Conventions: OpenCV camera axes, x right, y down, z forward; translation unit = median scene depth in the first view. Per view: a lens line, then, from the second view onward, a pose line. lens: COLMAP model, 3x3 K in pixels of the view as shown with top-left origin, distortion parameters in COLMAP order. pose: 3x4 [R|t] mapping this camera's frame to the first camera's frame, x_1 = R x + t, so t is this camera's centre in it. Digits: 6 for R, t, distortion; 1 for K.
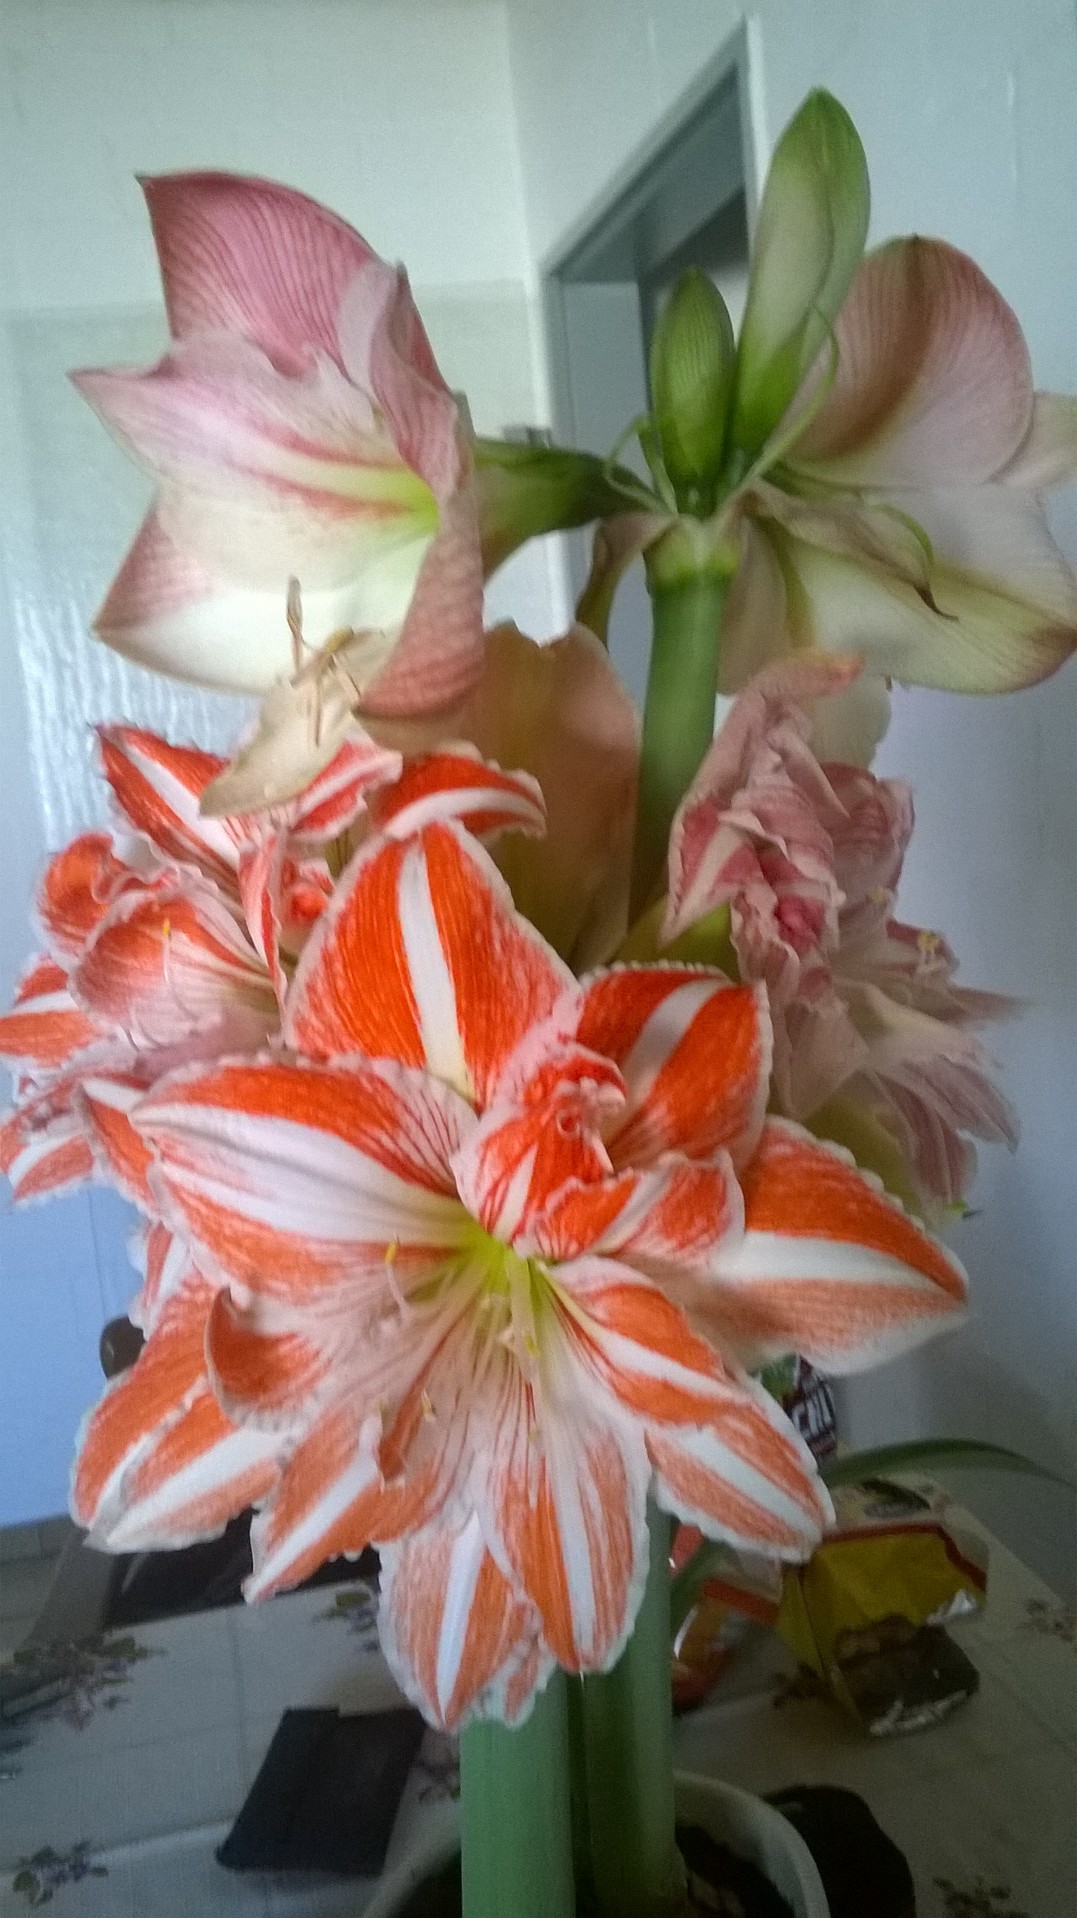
lens RADIAL K [[1709.1, 0, 538.5], [0, 1709.1, 959.0], [0, 0, 1]] dist [0.167749, -0.430260]
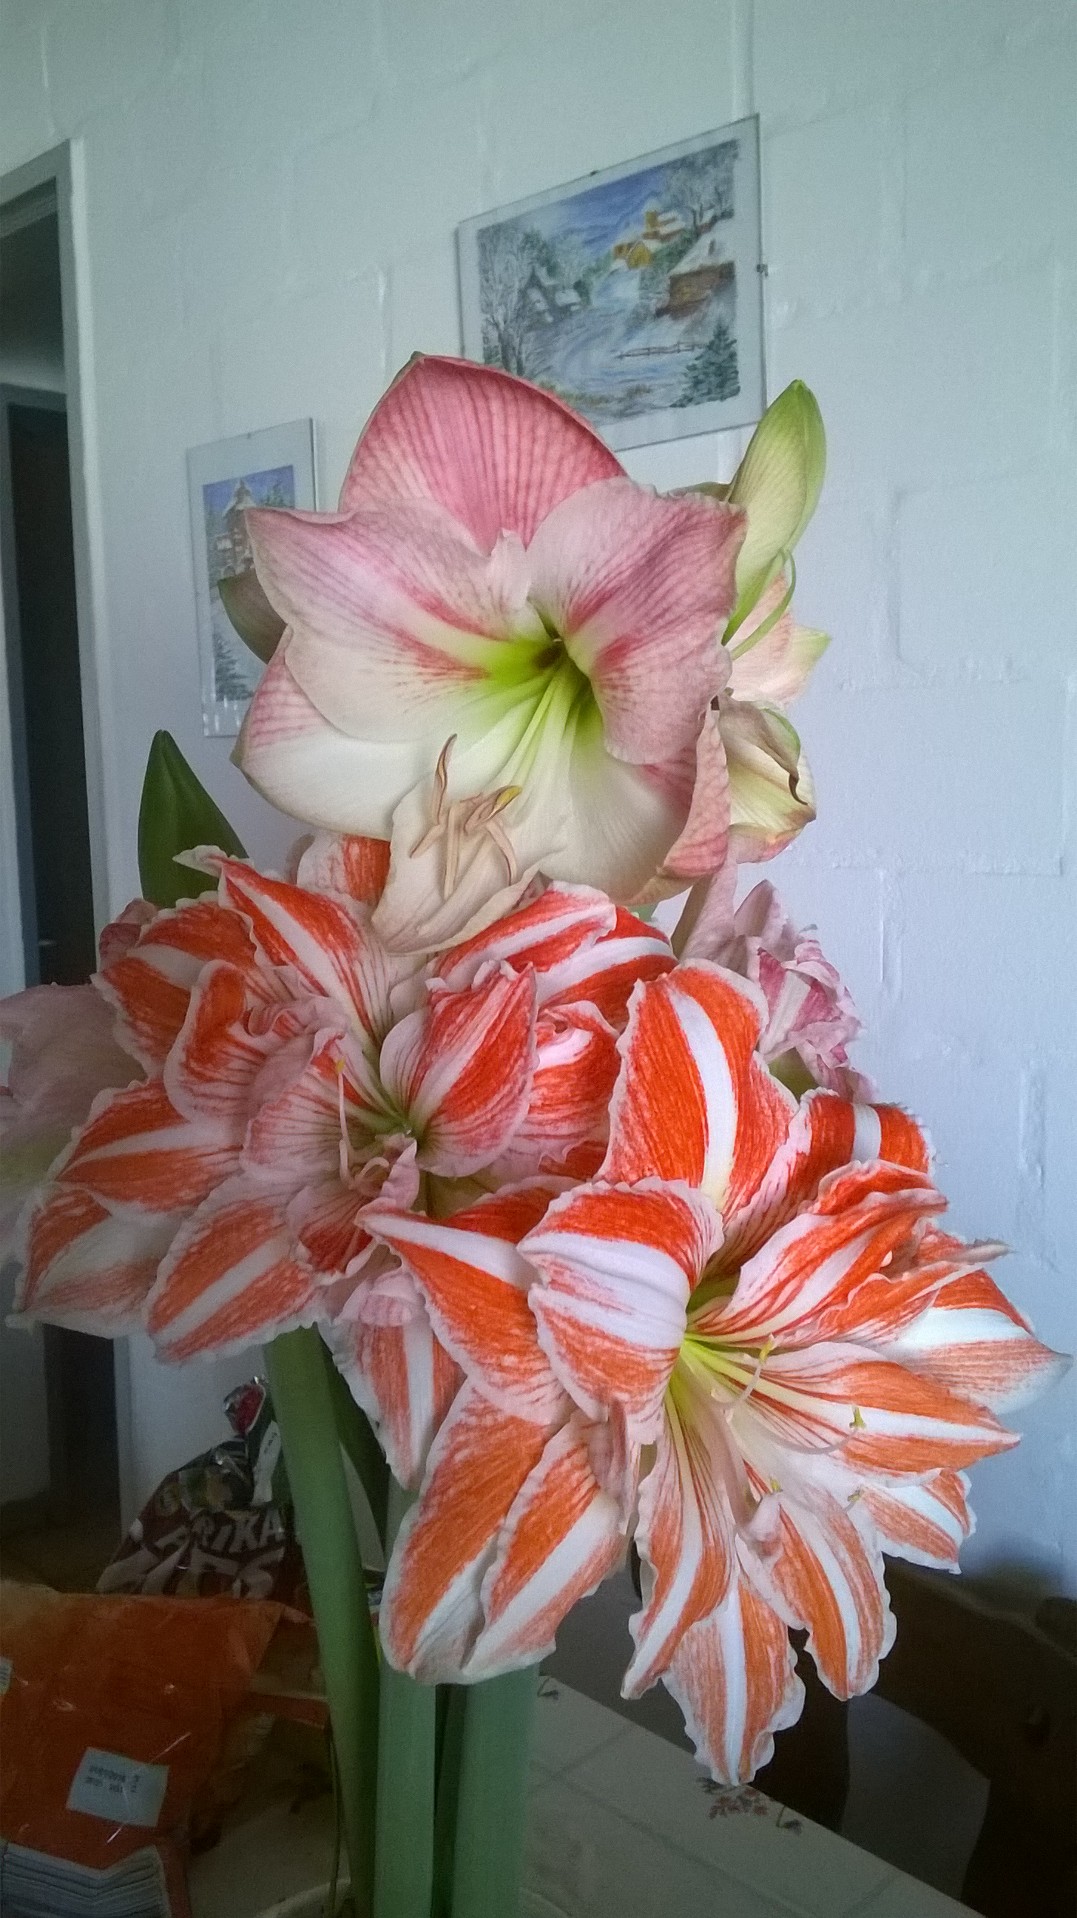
lens RADIAL K [[1709.1, 0, 538.5], [0, 1709.1, 959.0], [0, 0, 1]] dist [0.167749, -0.430260]
pose [[0.832592, 0.020983, 0.553490, -0.795148], [0.012007, 0.998364, -0.055909, -0.024882], [-0.553757, 0.053195, 0.830977, 0.111387]]
